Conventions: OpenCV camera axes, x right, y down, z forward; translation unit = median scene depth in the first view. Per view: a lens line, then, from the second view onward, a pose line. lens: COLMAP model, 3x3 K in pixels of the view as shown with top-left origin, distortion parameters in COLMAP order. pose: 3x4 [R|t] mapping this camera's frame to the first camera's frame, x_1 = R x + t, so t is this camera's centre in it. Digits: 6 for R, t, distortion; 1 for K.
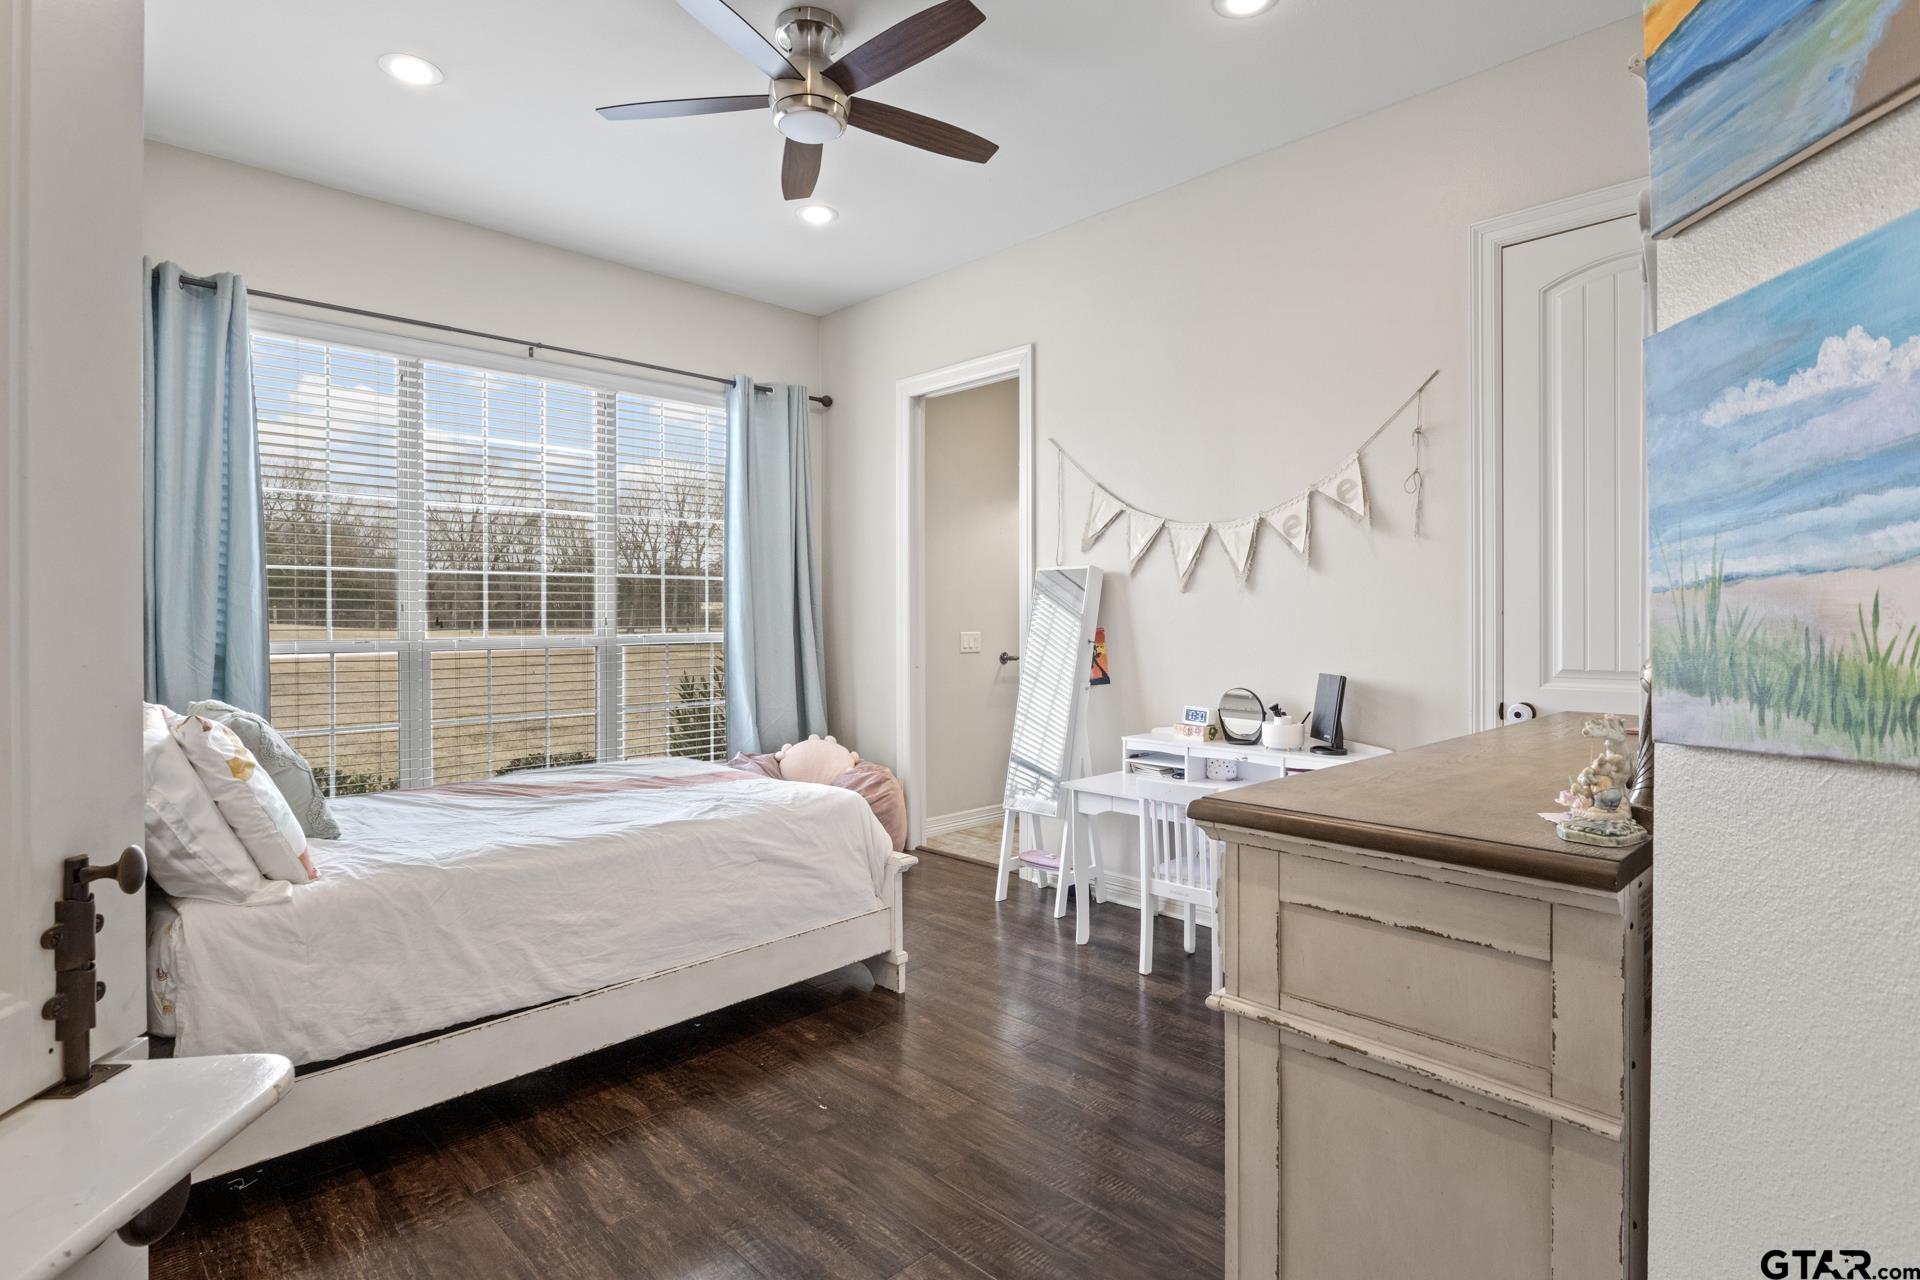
lens RADIAL K [[979.5, 0, 950.7], [0, 979.5, 633.4], [0, 0, 1]] dist [0.001231, 0.000189]
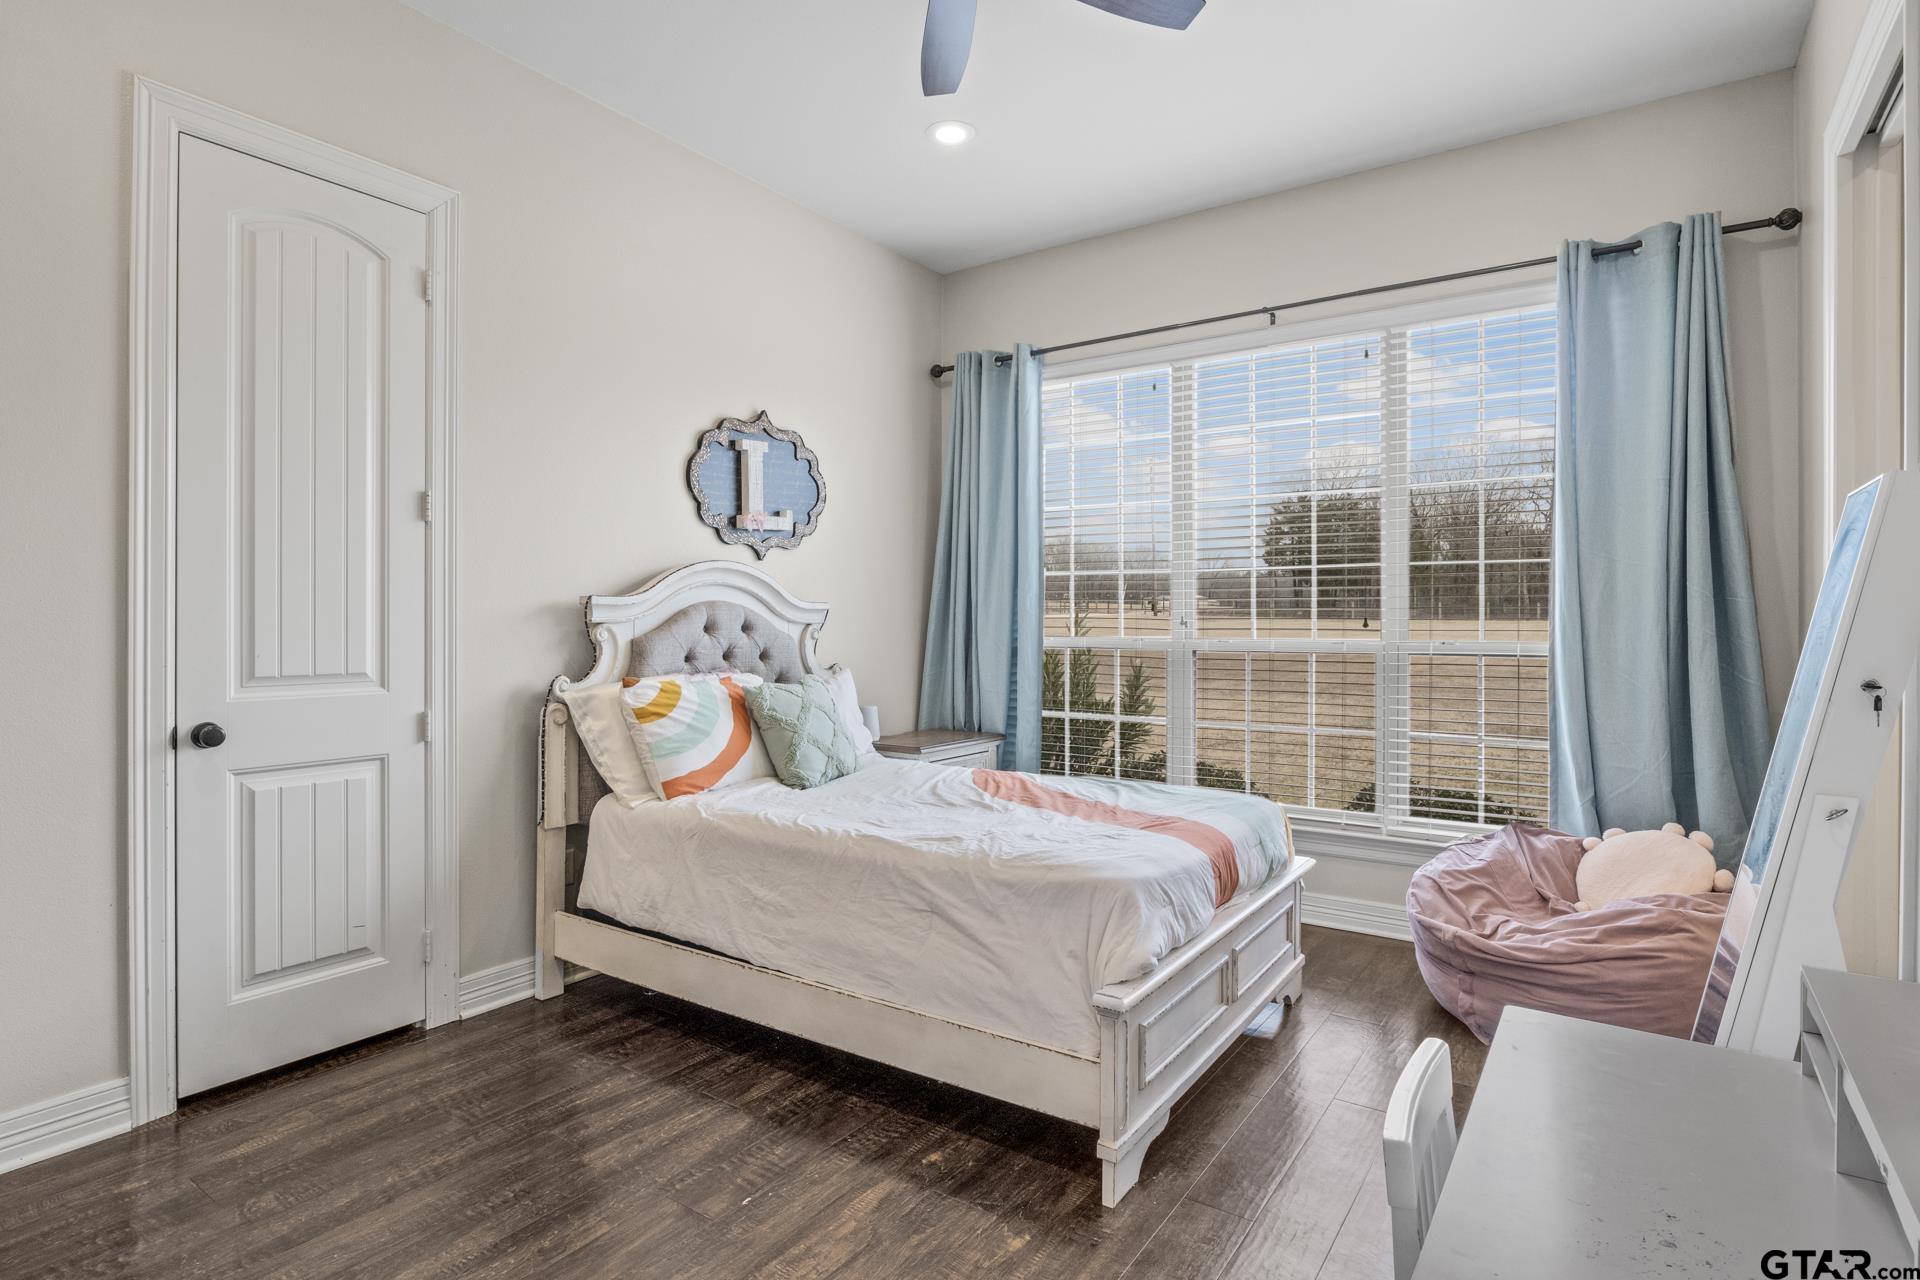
lens RADIAL K [[979.5, 0, 952.1], [0, 979.5, 619.3], [0, 0, 1]] dist [0.001231, 0.000189]
pose [[0.182118, 0.007185, -0.983250, 0.598092], [-0.016423, 0.999856, 0.004264, -0.018608], [0.983140, 0.015372, 0.182210, 0.833321]]
